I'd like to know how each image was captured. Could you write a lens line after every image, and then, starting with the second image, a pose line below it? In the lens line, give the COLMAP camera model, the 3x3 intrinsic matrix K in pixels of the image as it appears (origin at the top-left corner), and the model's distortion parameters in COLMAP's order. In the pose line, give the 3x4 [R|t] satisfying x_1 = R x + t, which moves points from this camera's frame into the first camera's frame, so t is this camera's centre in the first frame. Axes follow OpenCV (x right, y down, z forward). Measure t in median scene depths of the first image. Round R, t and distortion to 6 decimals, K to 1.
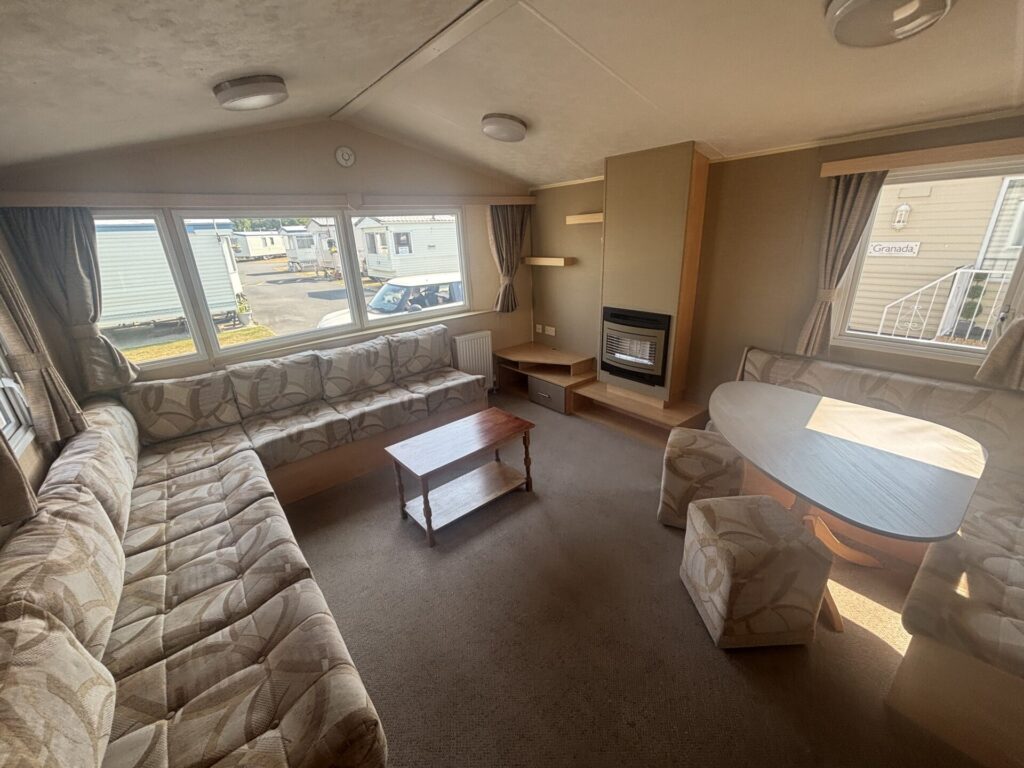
lens RADIAL K [[412.2, 0, 512.0], [0, 412.2, 384.0], [0, 0, 1]] dist [-0.000029, 0.000094]
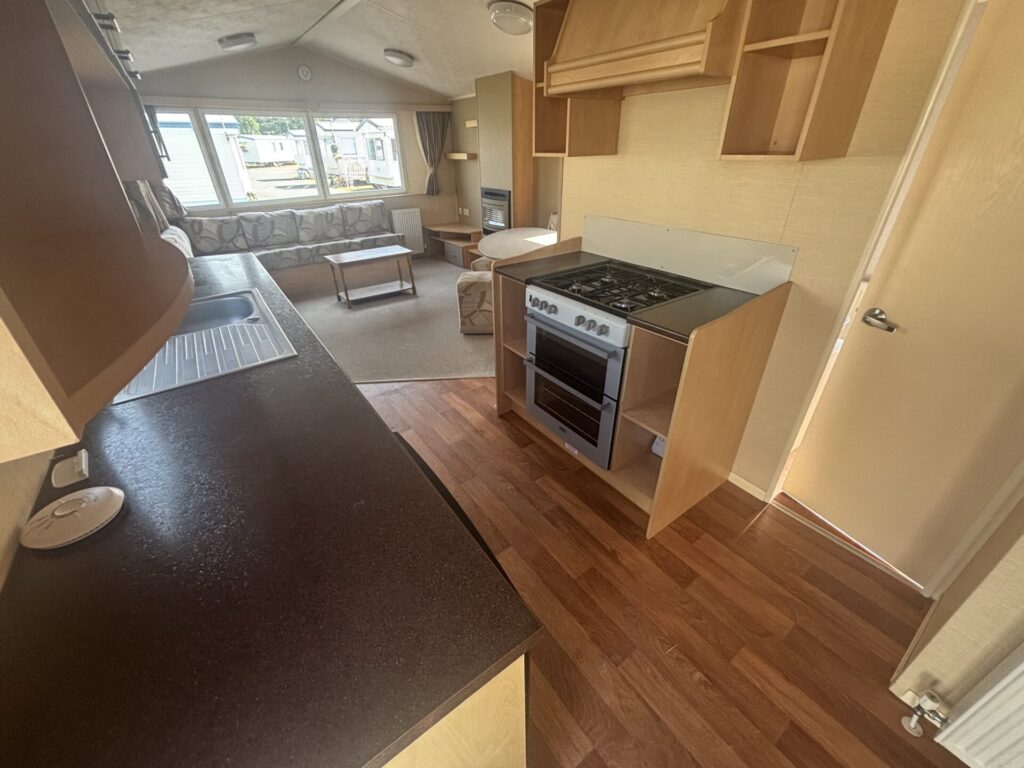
lens RADIAL K [[415.5, 0, 511.1], [0, 415.5, 379.5], [0, 0, 1]] dist [-0.002705, 0.008942]
pose [[0.998098, 0.047748, -0.038999, 0.423677], [-0.040820, 0.985887, 0.162358, 0.251092], [0.046200, -0.160457, 0.985961, -0.594630]]
